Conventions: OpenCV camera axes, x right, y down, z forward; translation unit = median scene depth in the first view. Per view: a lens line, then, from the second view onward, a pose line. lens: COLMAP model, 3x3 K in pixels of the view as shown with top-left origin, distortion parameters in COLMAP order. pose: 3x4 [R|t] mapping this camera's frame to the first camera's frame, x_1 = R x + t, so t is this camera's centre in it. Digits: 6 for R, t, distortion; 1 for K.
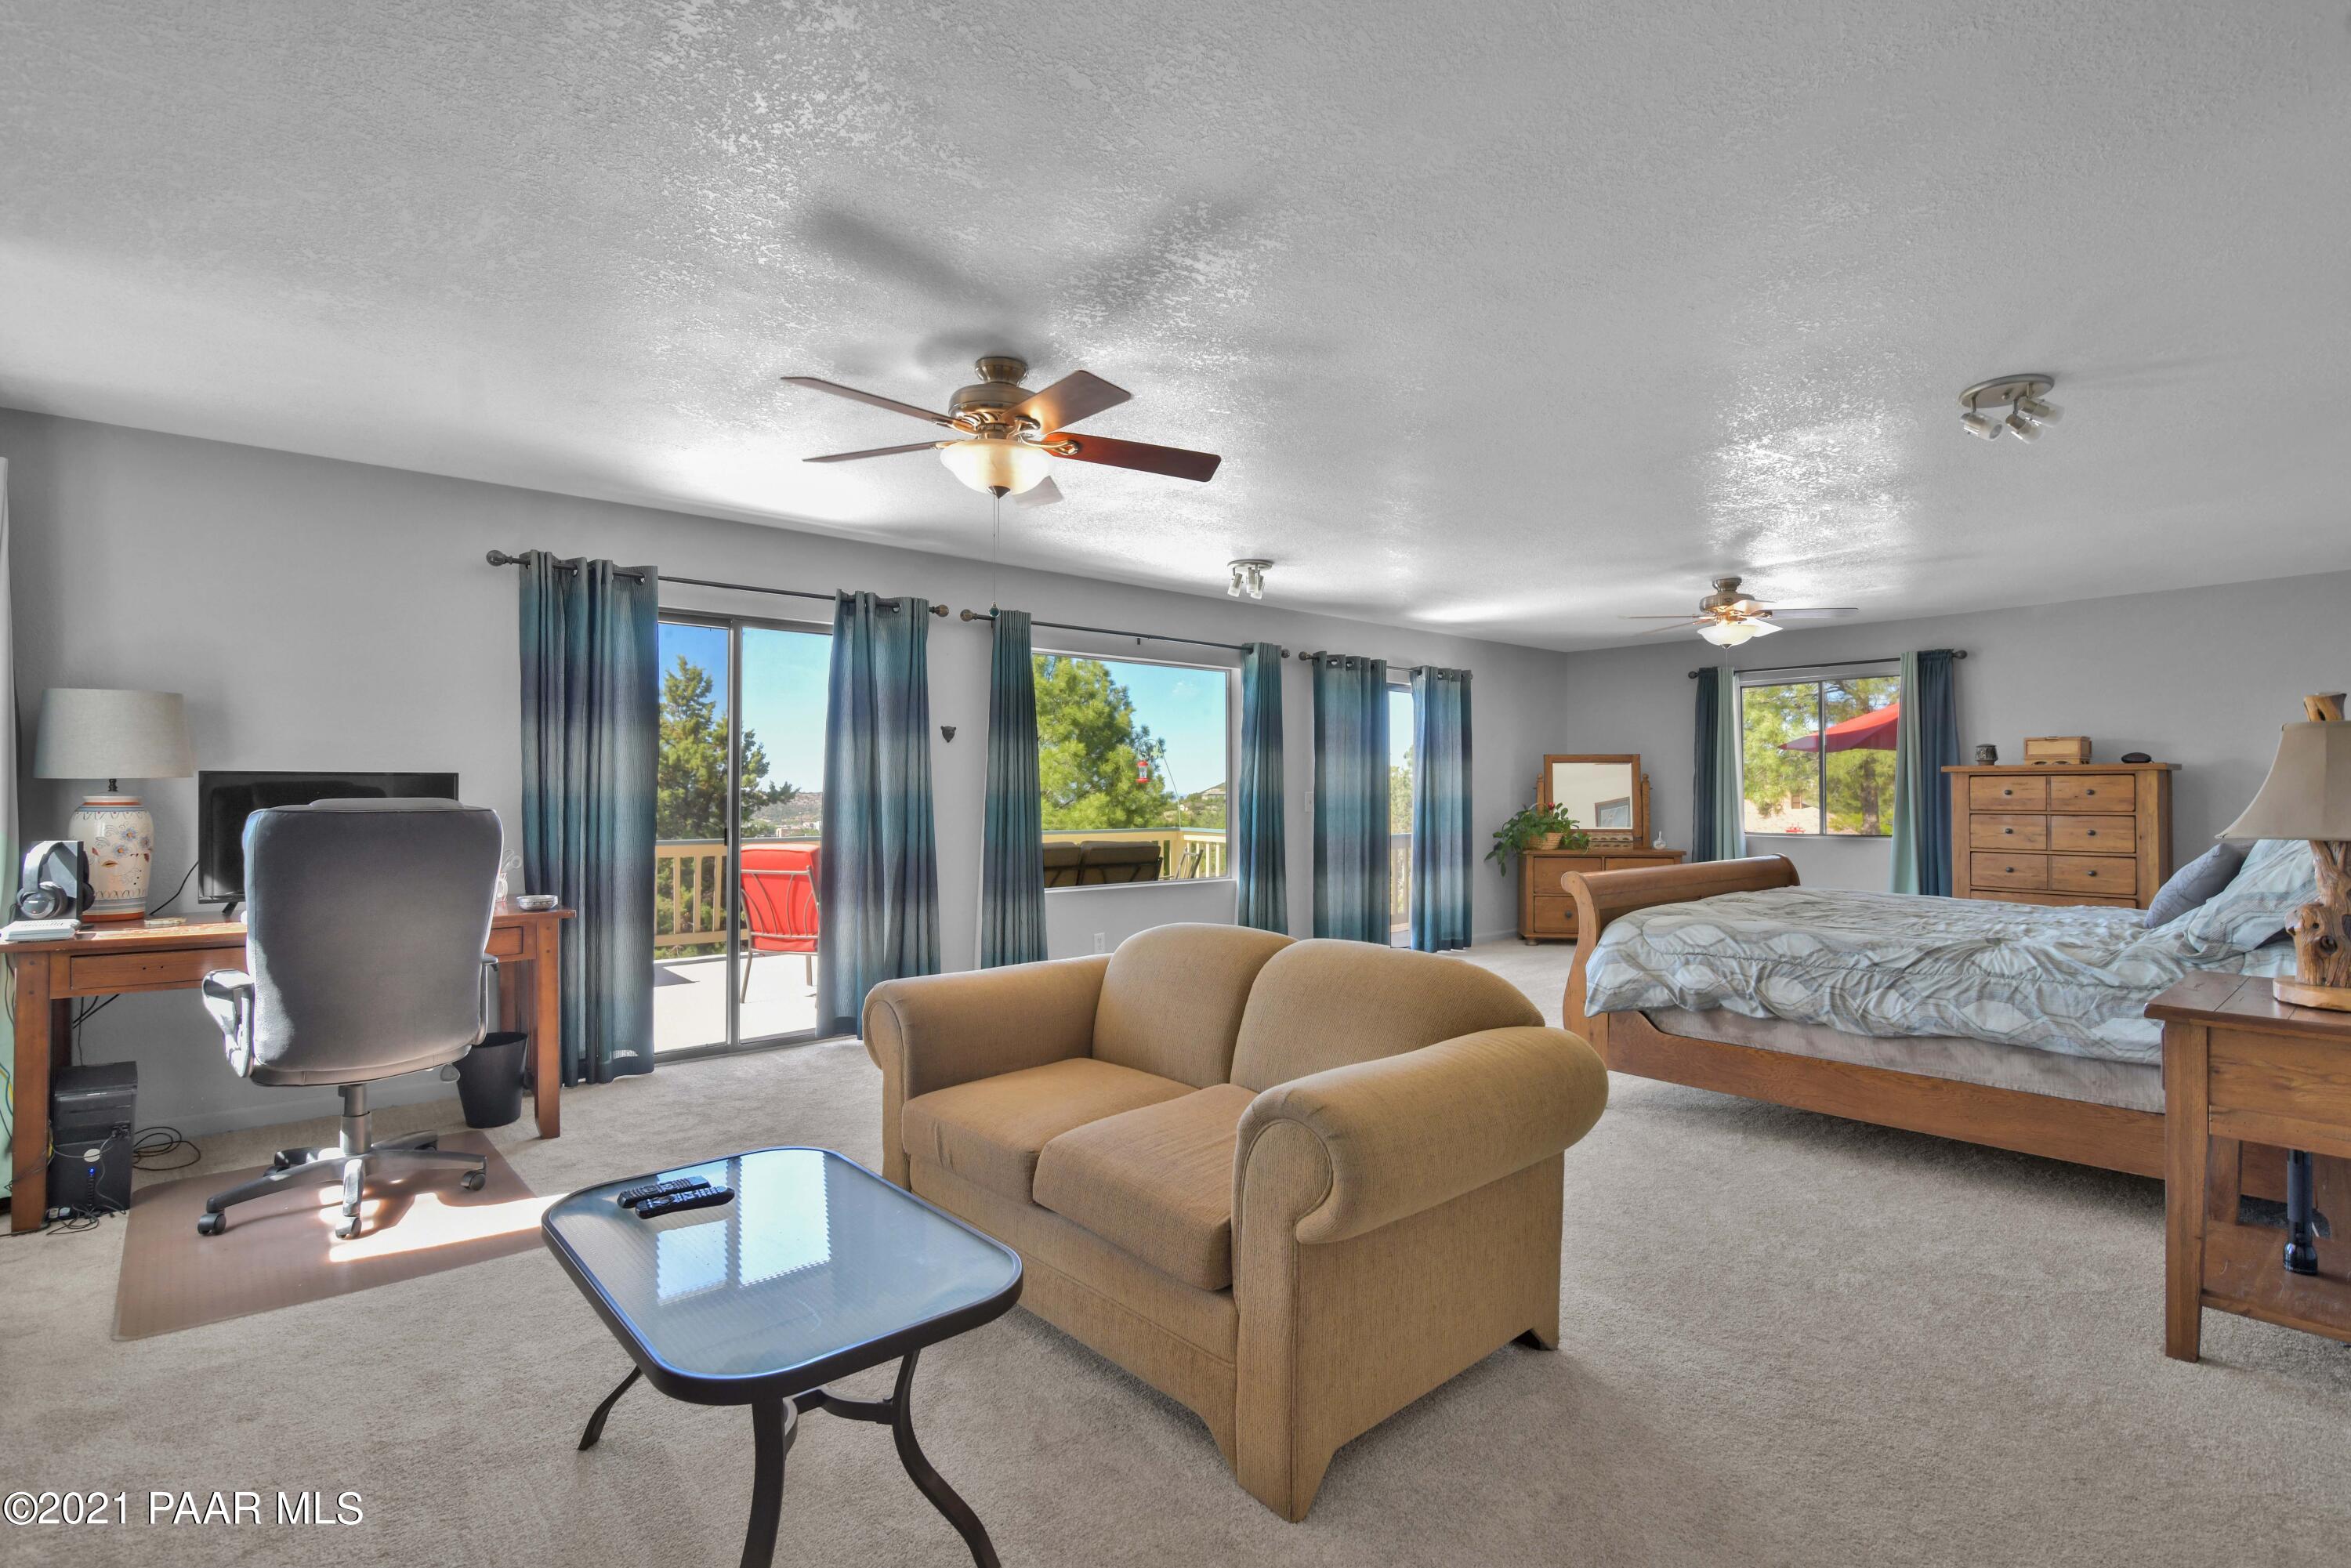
lens RADIAL K [[1093.9, 0, 1172.0], [0, 1093.9, 781.6], [0, 0, 1]] dist [-0.012925, -0.000766]
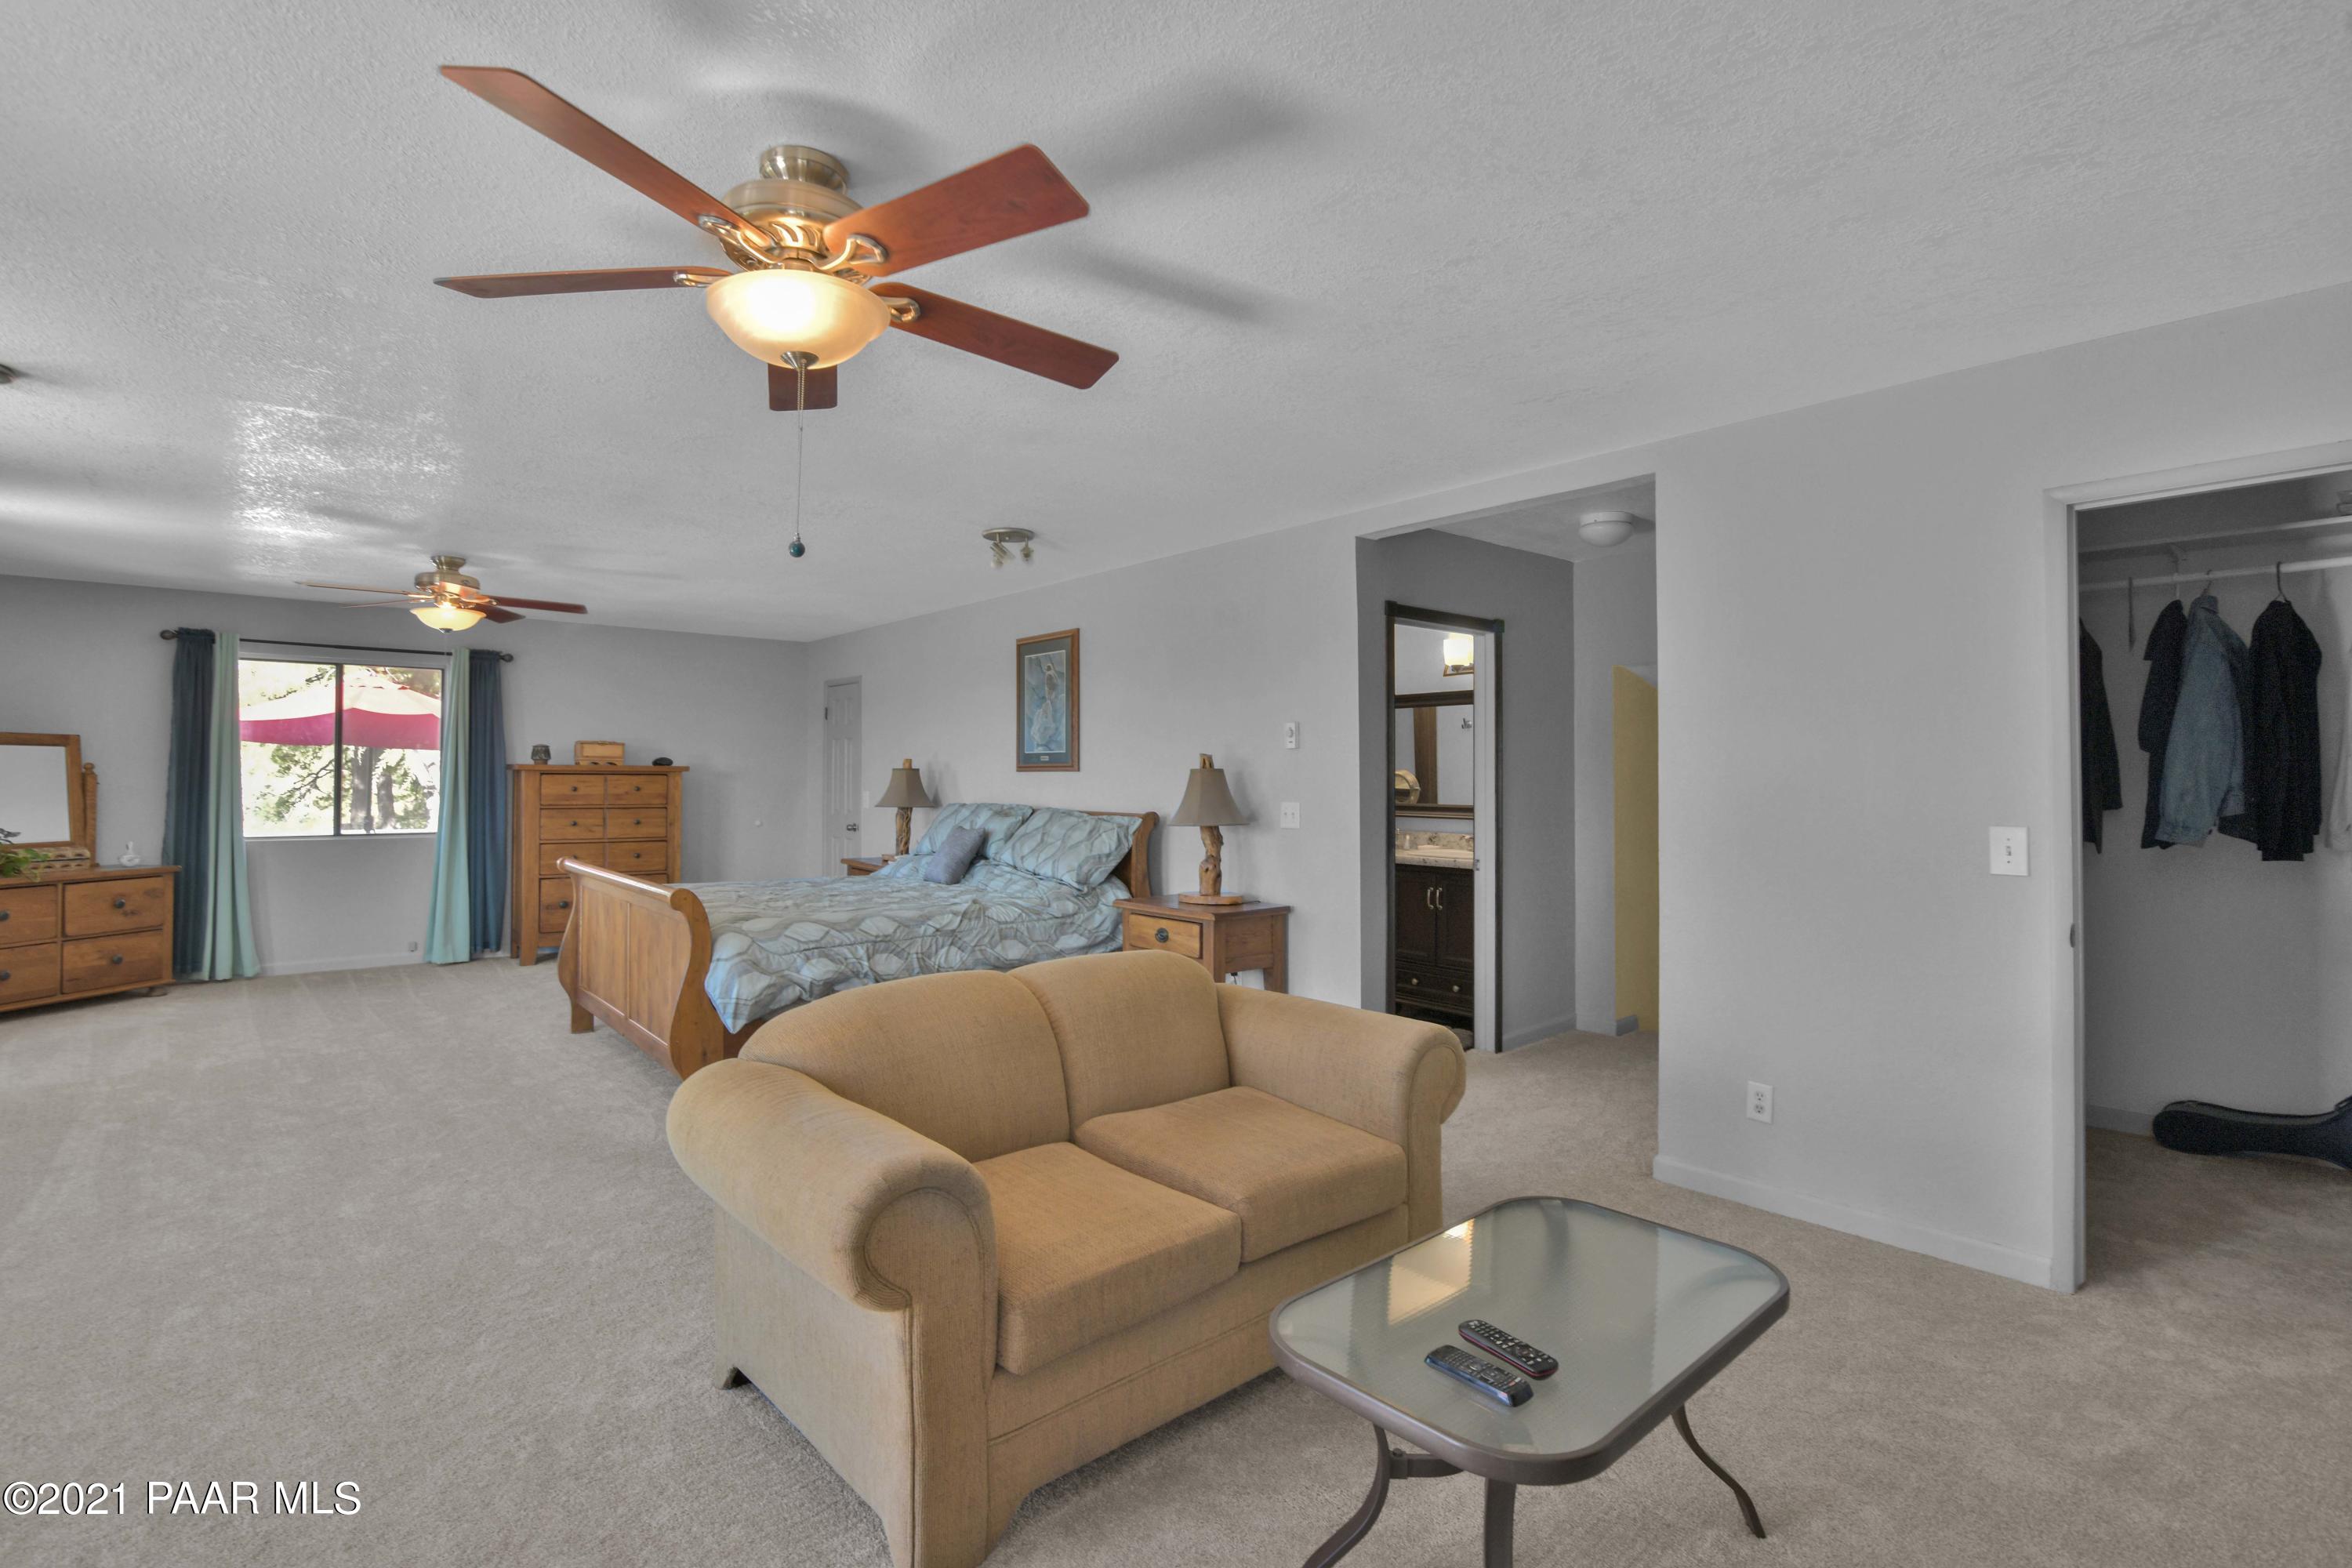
lens RADIAL K [[1094.4, 0, 1186.5], [0, 1094.4, 783.5], [0, 0, 1]] dist [-0.012925, -0.000766]
pose [[-0.004926, -0.003303, 0.999982, -0.369835], [-0.017791, 0.999837, 0.003215, -0.011070], [-0.999830, -0.017775, -0.004984, 0.376636]]
